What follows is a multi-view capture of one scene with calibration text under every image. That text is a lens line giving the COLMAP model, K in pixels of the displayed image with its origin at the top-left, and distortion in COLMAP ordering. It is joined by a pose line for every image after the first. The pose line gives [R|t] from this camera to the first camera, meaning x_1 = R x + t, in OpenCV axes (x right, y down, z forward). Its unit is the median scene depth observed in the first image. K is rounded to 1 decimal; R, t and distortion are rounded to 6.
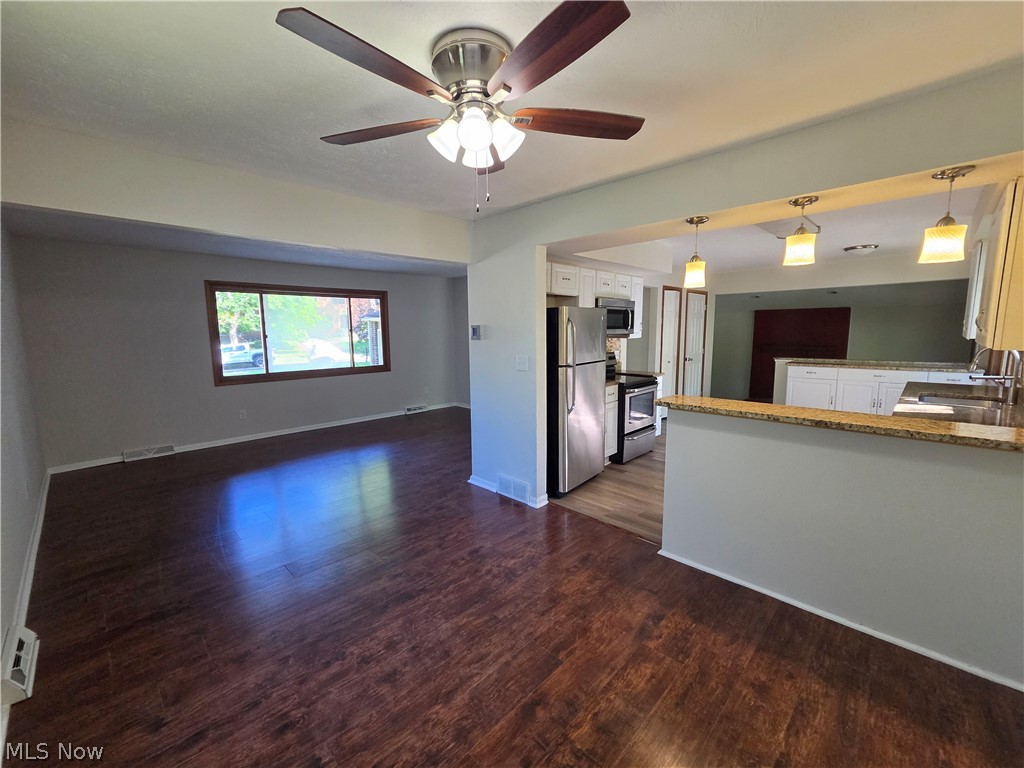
lens RADIAL K [[421.0, 0, 514.2], [0, 421.0, 387.2], [0, 0, 1]] dist [-0.002978, -0.000281]
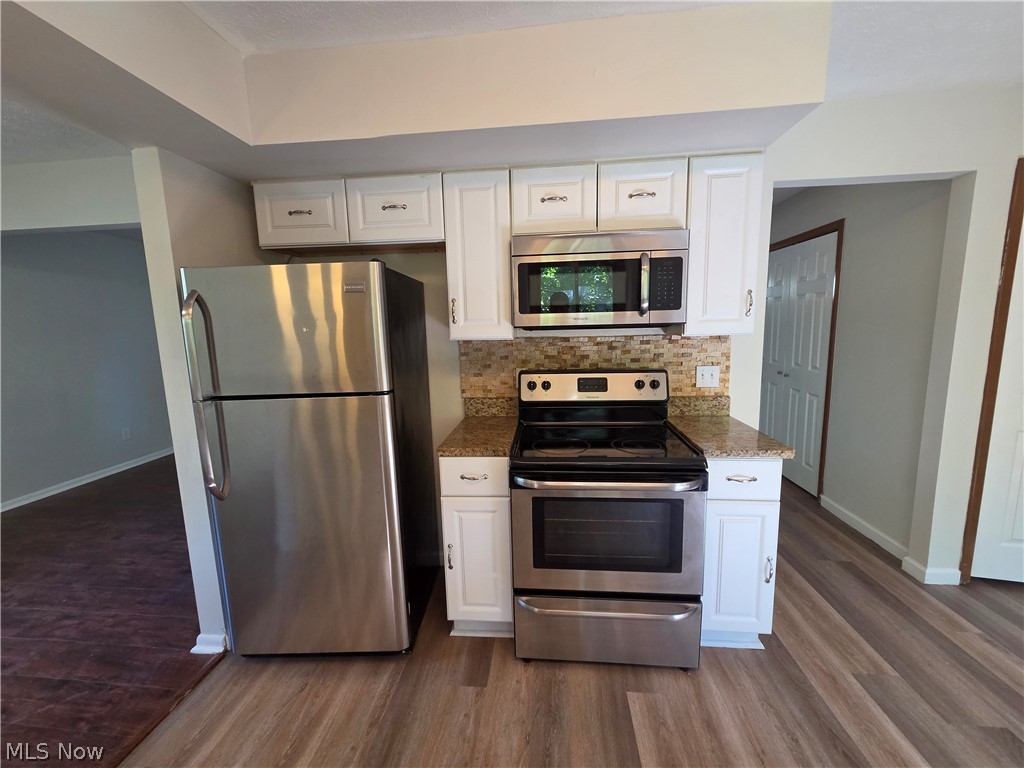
lens RADIAL K [[421.0, 0, 510.9], [0, 421.0, 373.2], [0, 0, 1]] dist [-0.002978, -0.000281]
pose [[0.626985, 0.093989, -0.773340, 0.557133], [-0.088772, 0.994849, 0.048938, -0.106226], [0.773957, 0.037967, 0.632099, 0.767840]]
